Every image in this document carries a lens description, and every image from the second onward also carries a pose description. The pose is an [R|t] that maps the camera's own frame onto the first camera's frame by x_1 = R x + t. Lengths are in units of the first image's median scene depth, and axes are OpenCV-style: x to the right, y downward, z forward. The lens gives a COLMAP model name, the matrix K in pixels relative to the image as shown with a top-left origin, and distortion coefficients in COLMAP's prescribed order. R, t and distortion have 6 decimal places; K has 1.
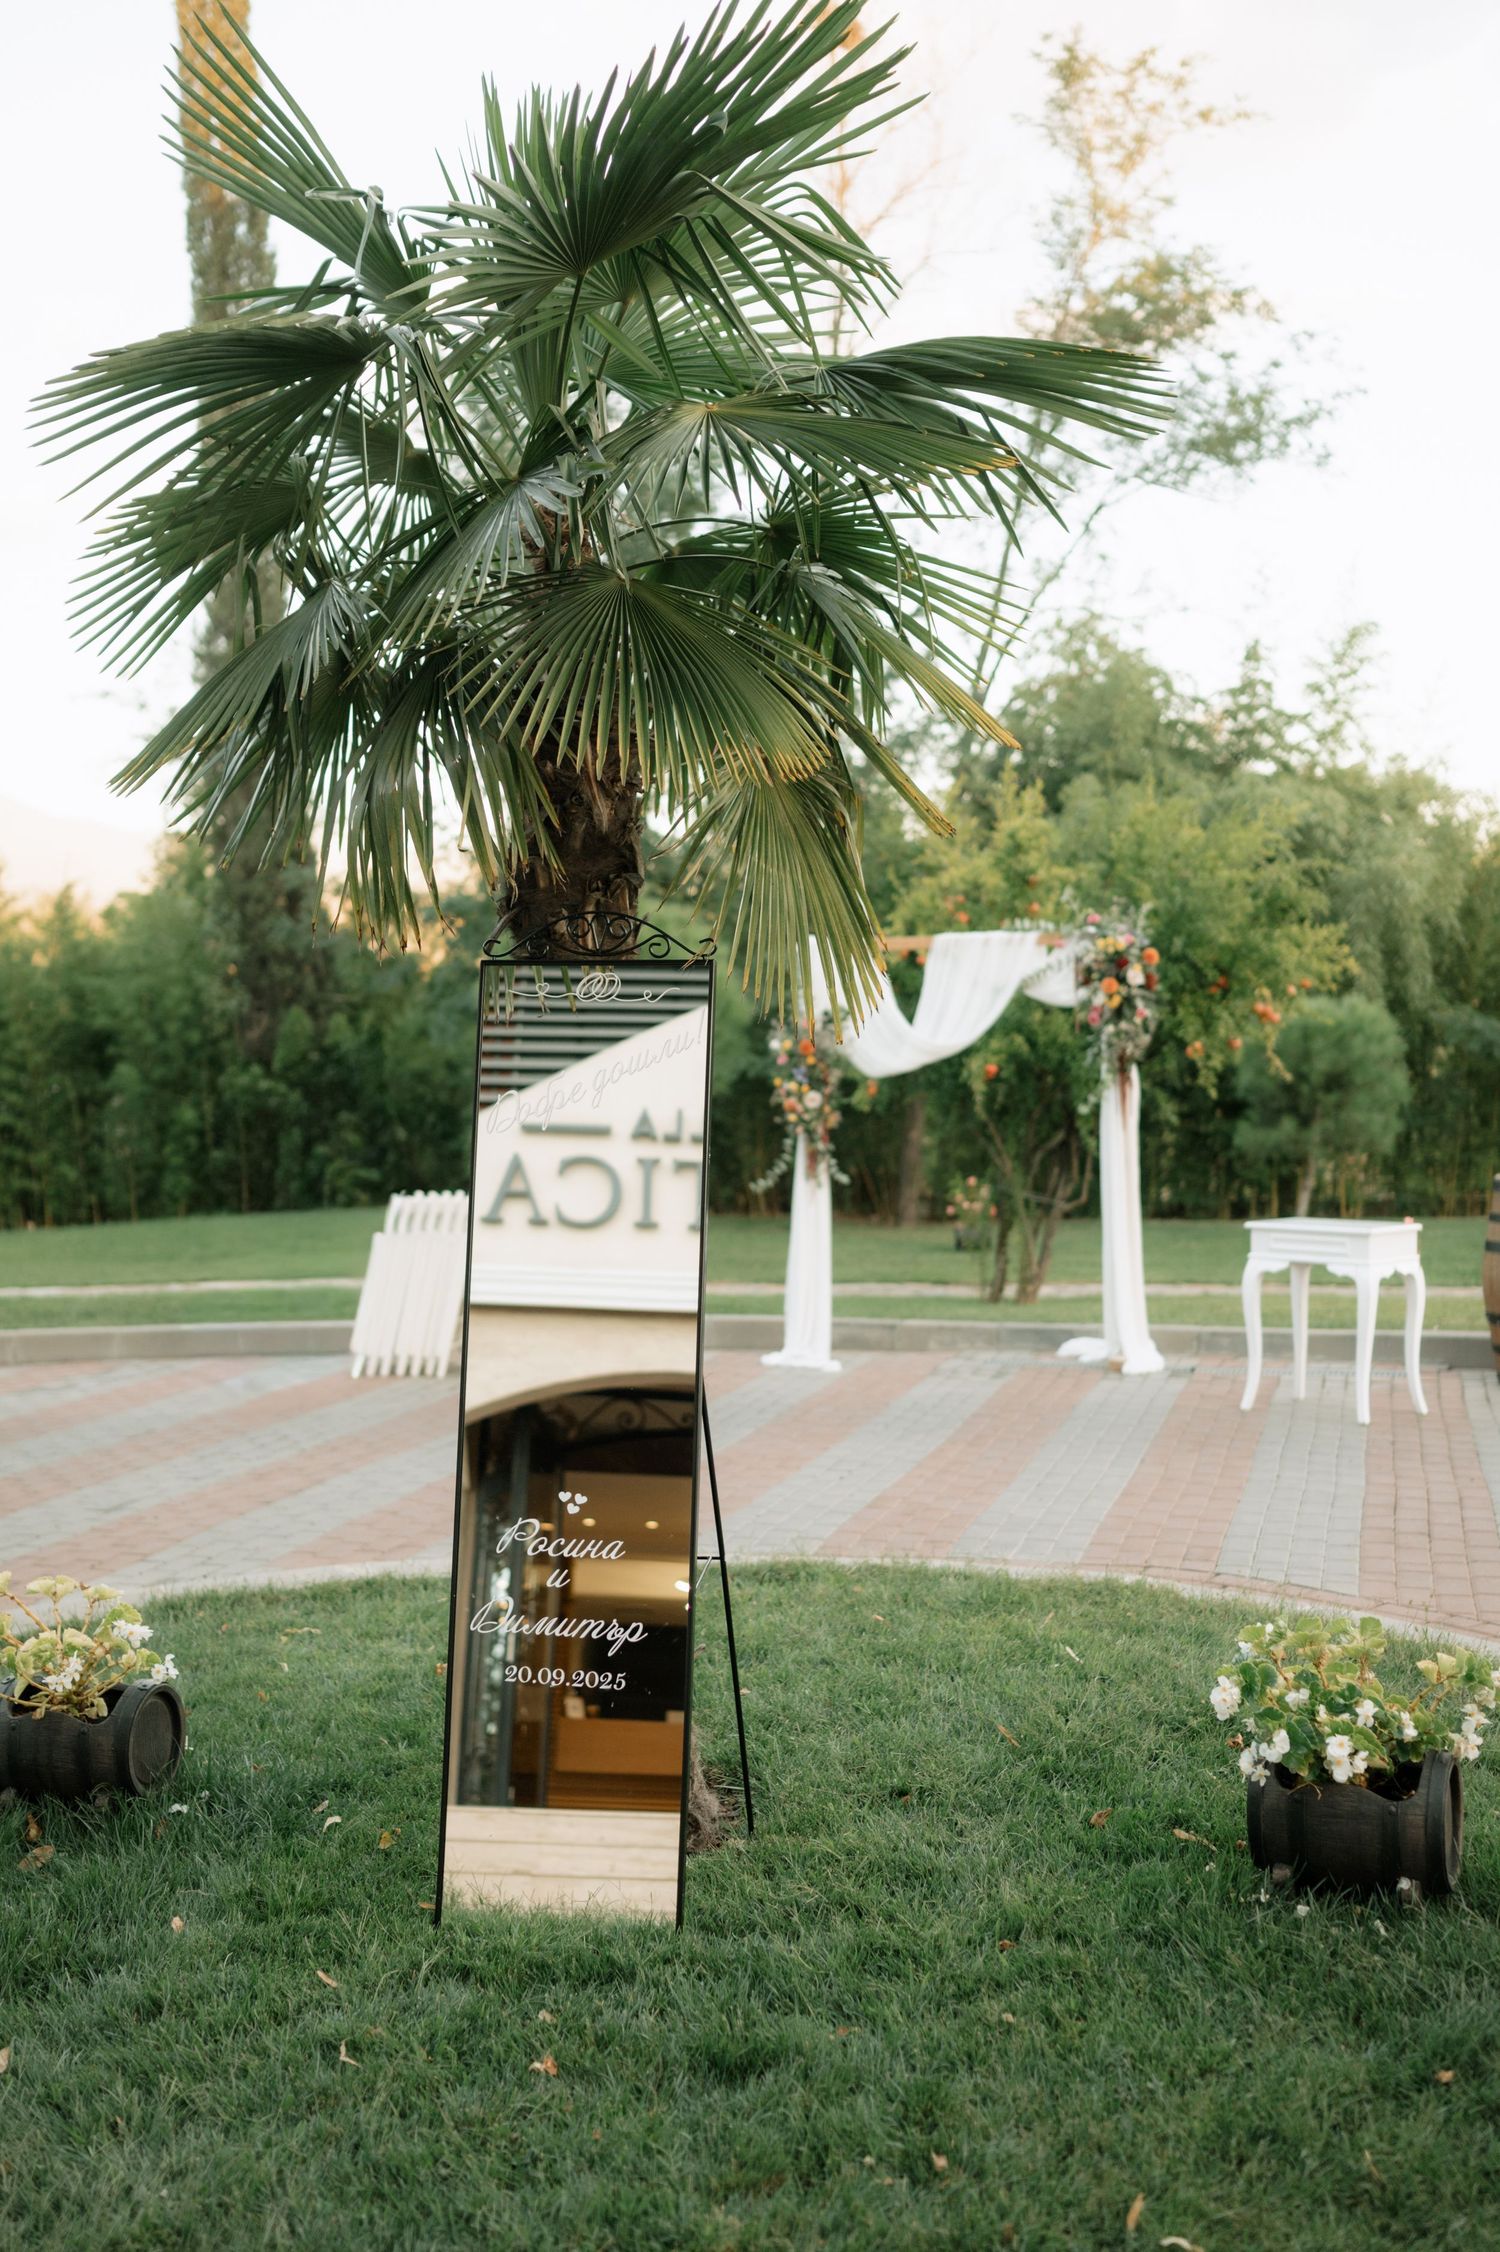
lens RADIAL K [[2300.8, 0, 740.3], [0, 2300.8, 1113.4], [0, 0, 1]] dist [-0.003501, 0.003692]
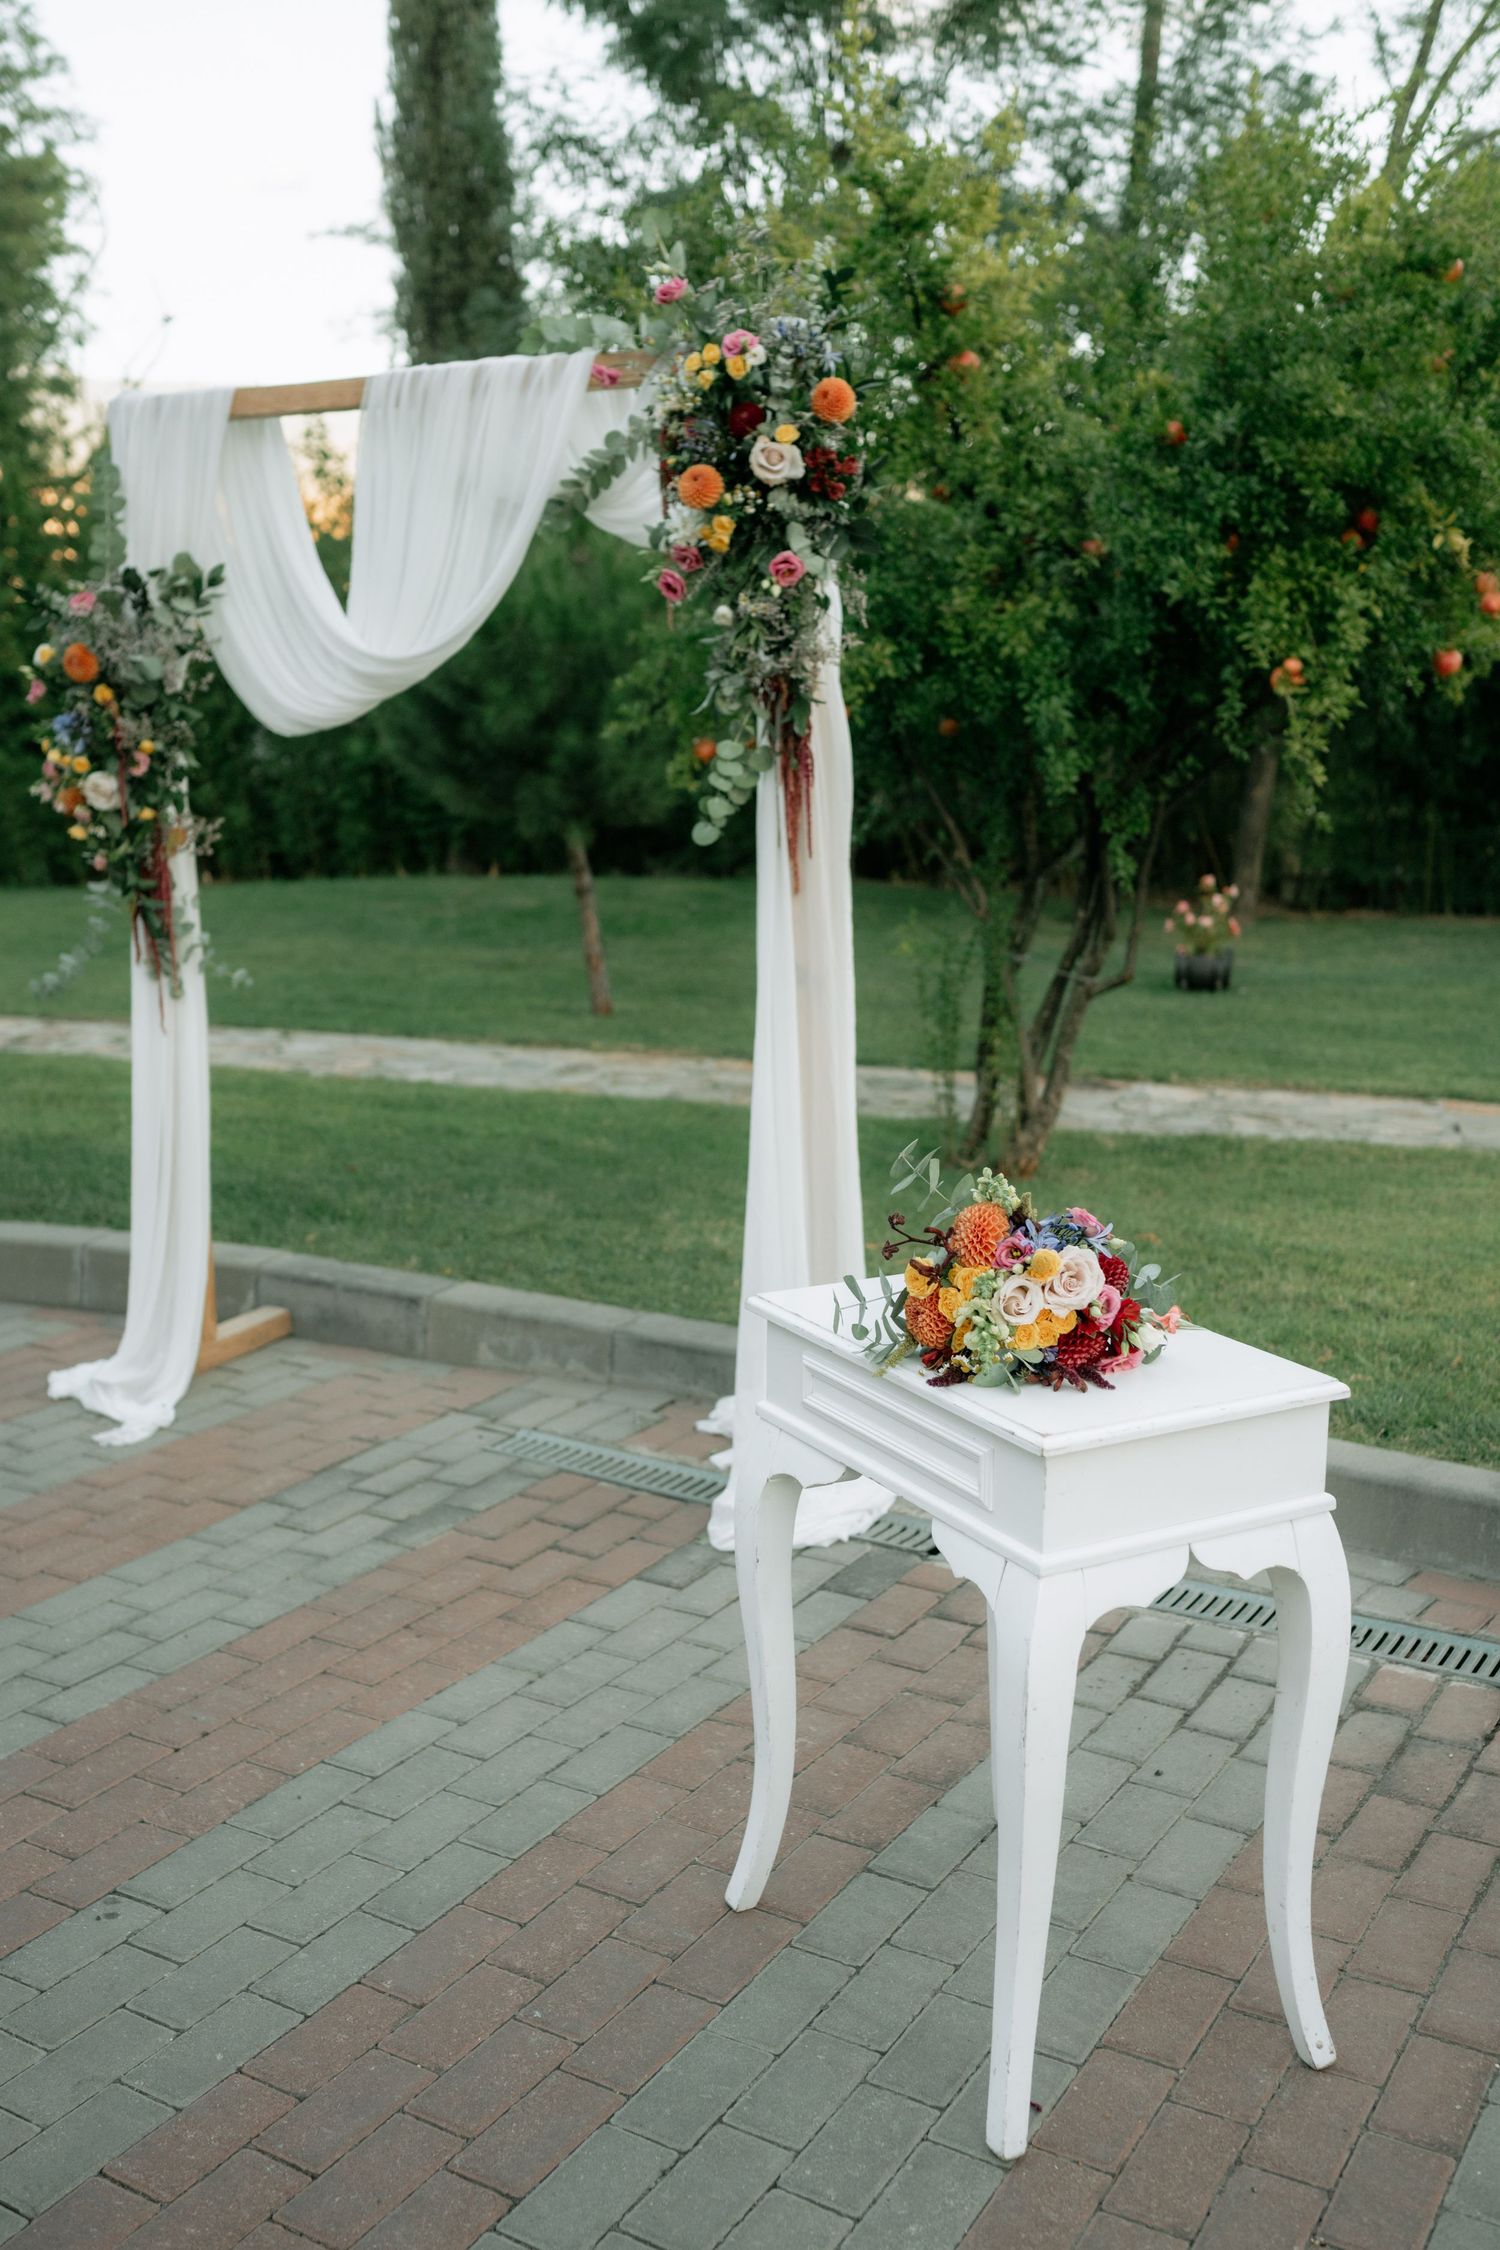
lens RADIAL K [[2298.8, 0, 740.3], [0, 2298.8, 1112.4], [0, 0, 1]] dist [-0.003501, 0.003692]
pose [[0.967746, 0.053217, -0.246244, 0.234462], [-0.012594, 0.986432, 0.163687, -0.017322], [0.251614, -0.155306, 0.955286, 0.597145]]
